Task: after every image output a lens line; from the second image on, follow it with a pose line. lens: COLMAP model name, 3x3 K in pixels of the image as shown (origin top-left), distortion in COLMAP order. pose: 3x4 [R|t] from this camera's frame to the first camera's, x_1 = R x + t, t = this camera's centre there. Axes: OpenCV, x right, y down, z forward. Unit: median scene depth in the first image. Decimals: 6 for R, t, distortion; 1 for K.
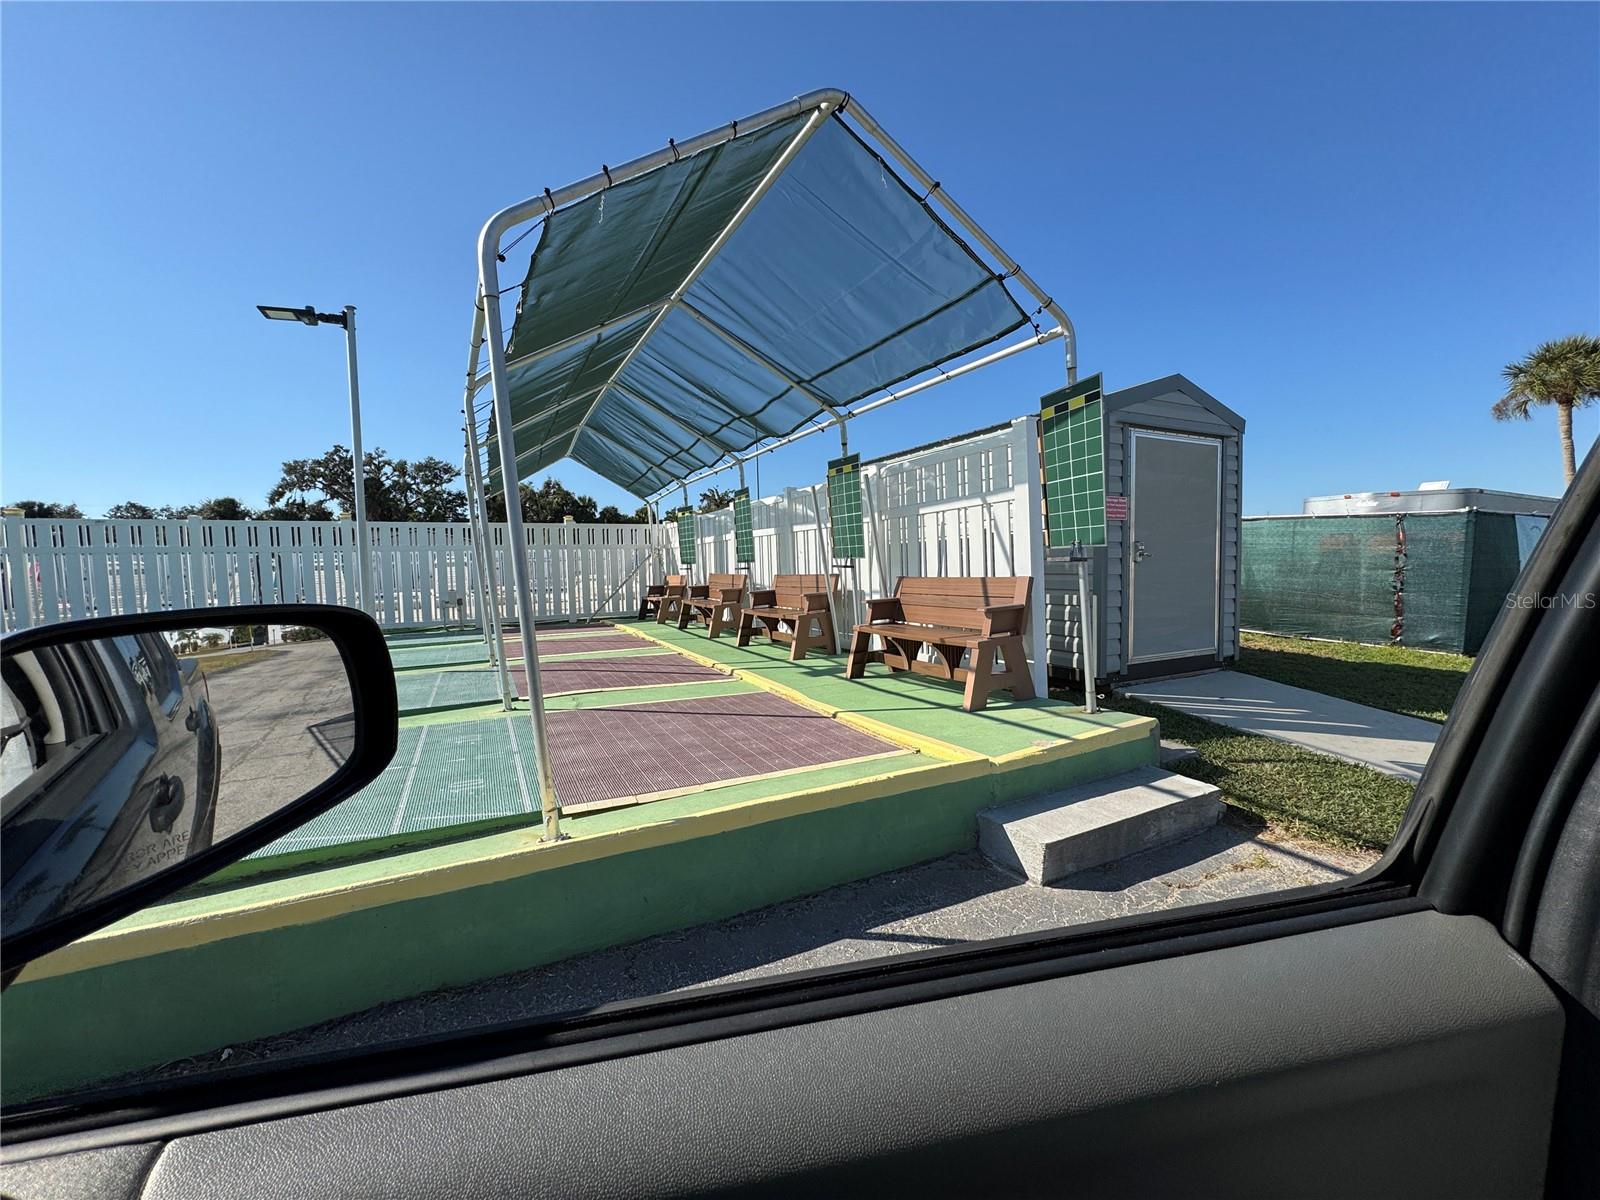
lens RADIAL K [[642.9, 0, 802.7], [0, 642.9, 598.1], [0, 0, 1]] dist [0.000560, 0.001014]
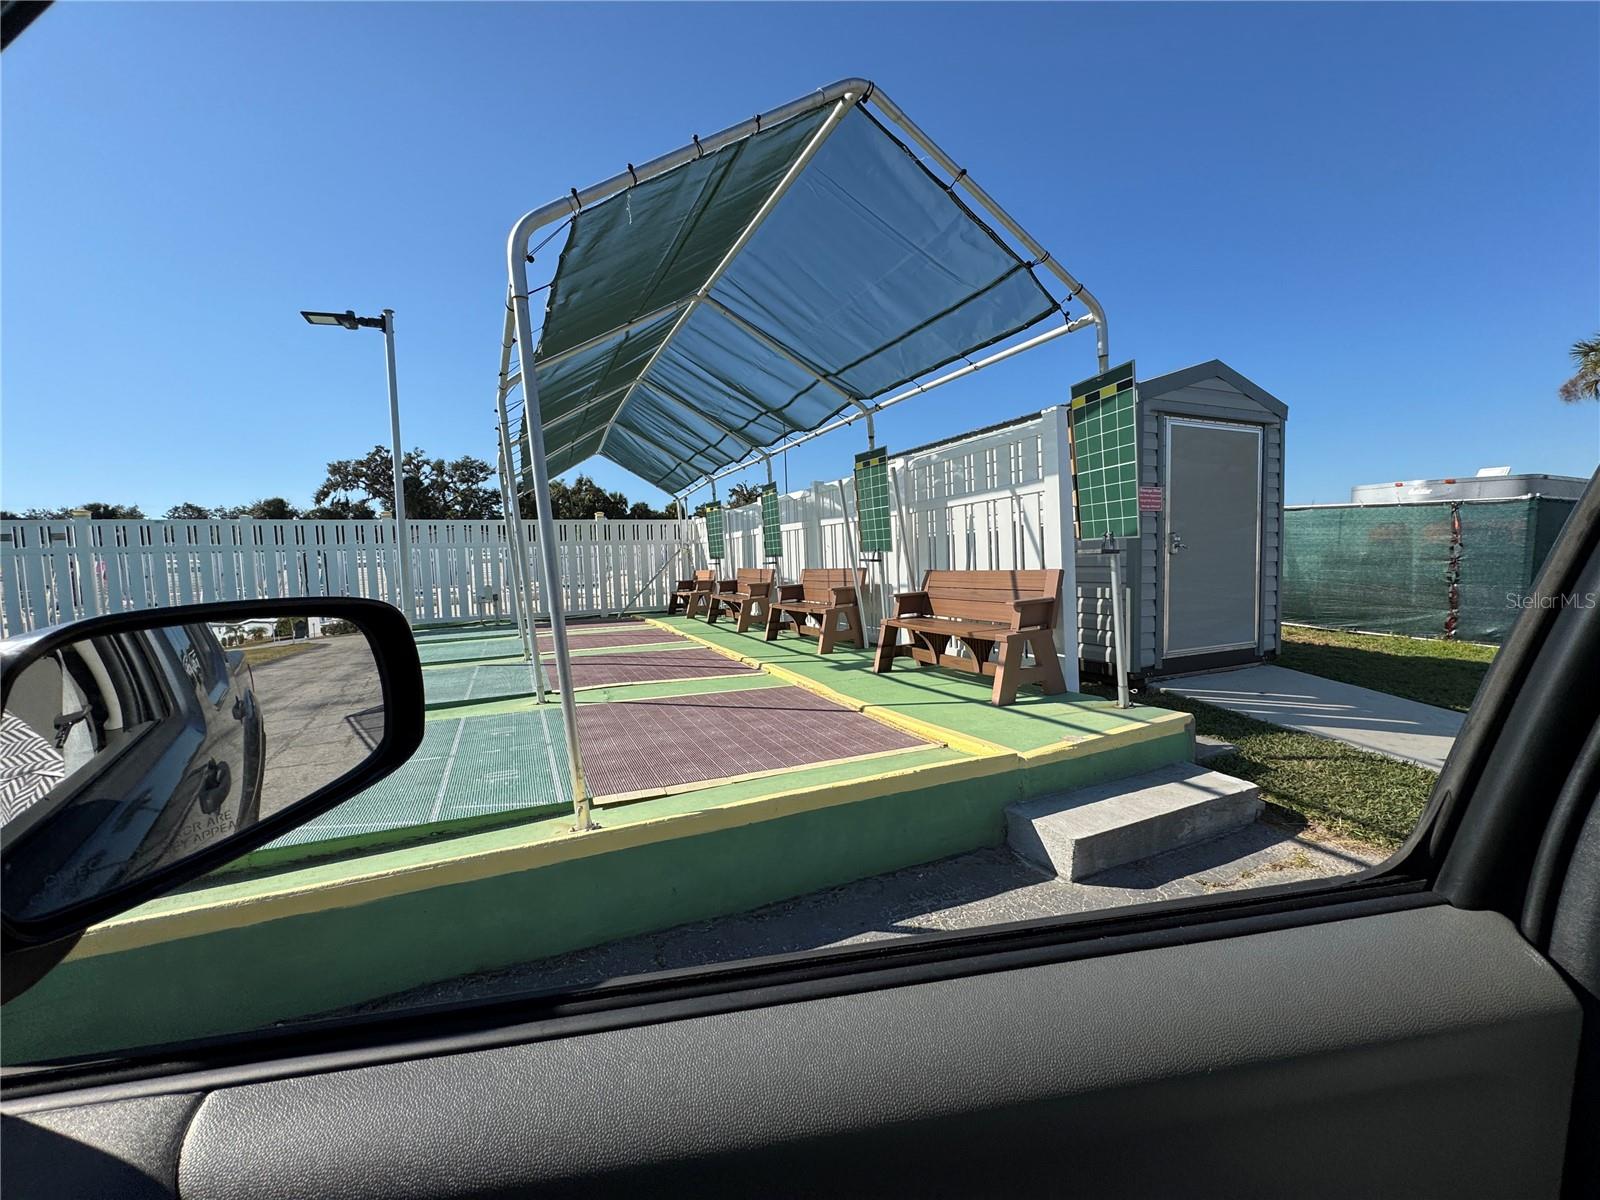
lens RADIAL K [[642.9, 0, 802.7], [0, 642.9, 598.1], [0, 0, 1]] dist [0.000560, 0.001014]
pose [[0.998987, -0.003728, -0.044838, 0.003038], [0.004122, 0.999954, 0.008689, 0.000367], [0.044803, -0.008865, 0.998956, -0.001318]]
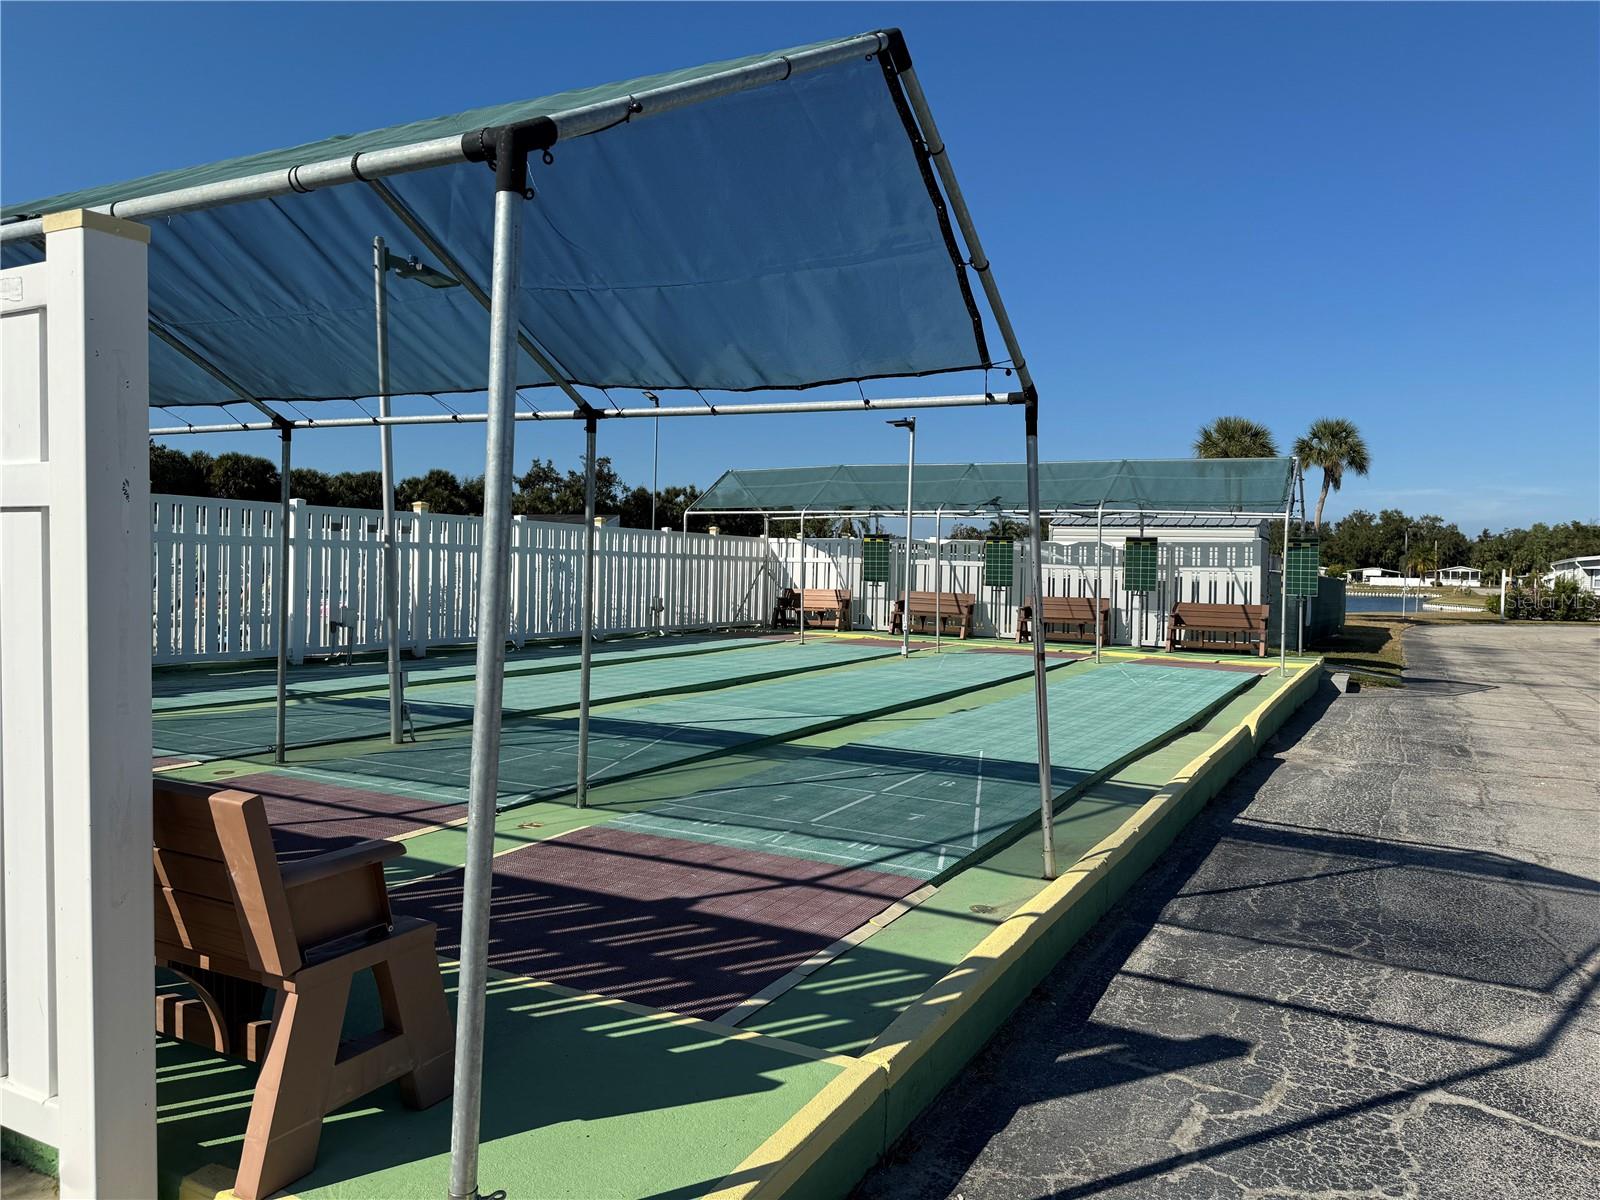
lens RADIAL K [[1128.0, 0, 819.3], [0, 1128.0, 588.5], [0, 0, 1]] dist [0.130276, -0.199027]
pose [[0.808626, 0.030931, 0.587509, -3.372872], [-0.014977, 0.999376, -0.032002, 0.065311], [-0.588132, 0.017078, 0.808585, -1.441595]]
